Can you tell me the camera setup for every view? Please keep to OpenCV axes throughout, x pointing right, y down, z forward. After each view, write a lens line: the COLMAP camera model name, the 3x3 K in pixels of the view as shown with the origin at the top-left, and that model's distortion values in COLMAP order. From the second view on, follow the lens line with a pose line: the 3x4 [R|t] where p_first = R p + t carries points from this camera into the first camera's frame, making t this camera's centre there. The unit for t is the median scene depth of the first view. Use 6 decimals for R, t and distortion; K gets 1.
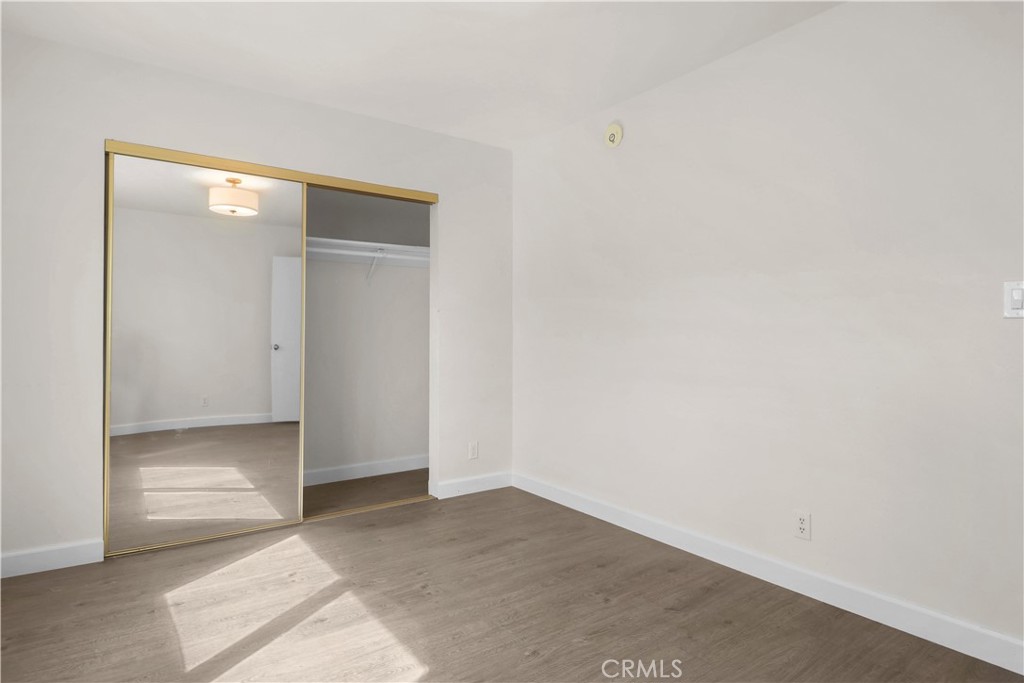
lens RADIAL K [[557.3, 0, 514.3], [0, 557.3, 341.1], [0, 0, 1]] dist [0.006181, -0.013000]
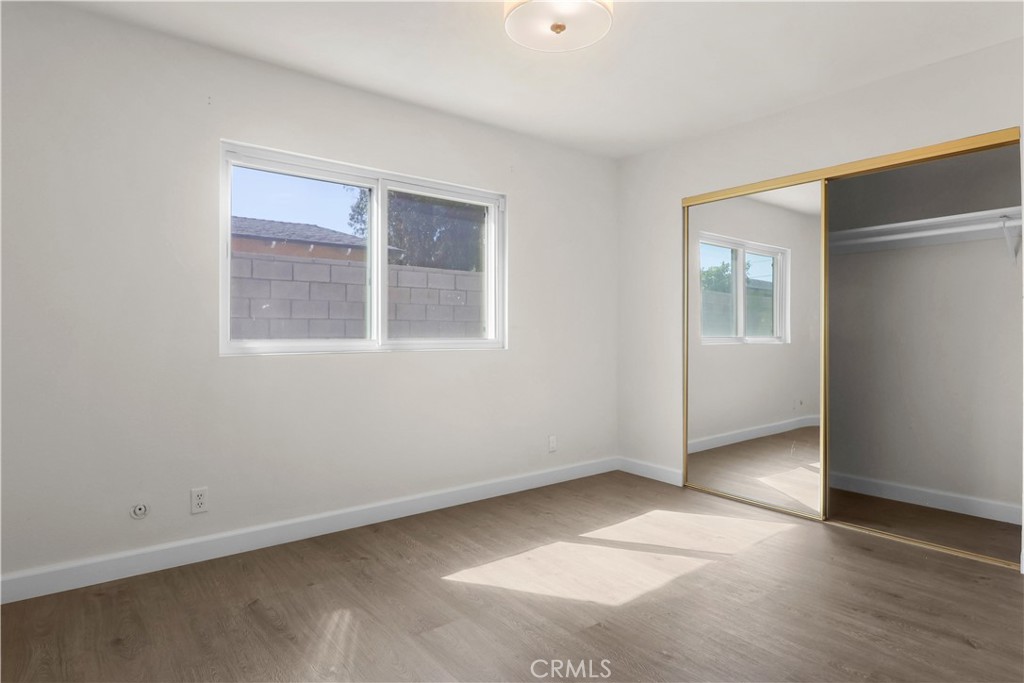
lens RADIAL K [[557.3, 0, 514.1], [0, 557.3, 338.8], [0, 0, 1]] dist [0.006181, -0.013000]
pose [[0.056114, 0.009336, -0.998381, 0.680817], [-0.012063, 0.999890, 0.008672, -0.001772], [0.998352, 0.011557, 0.056220, 0.459193]]
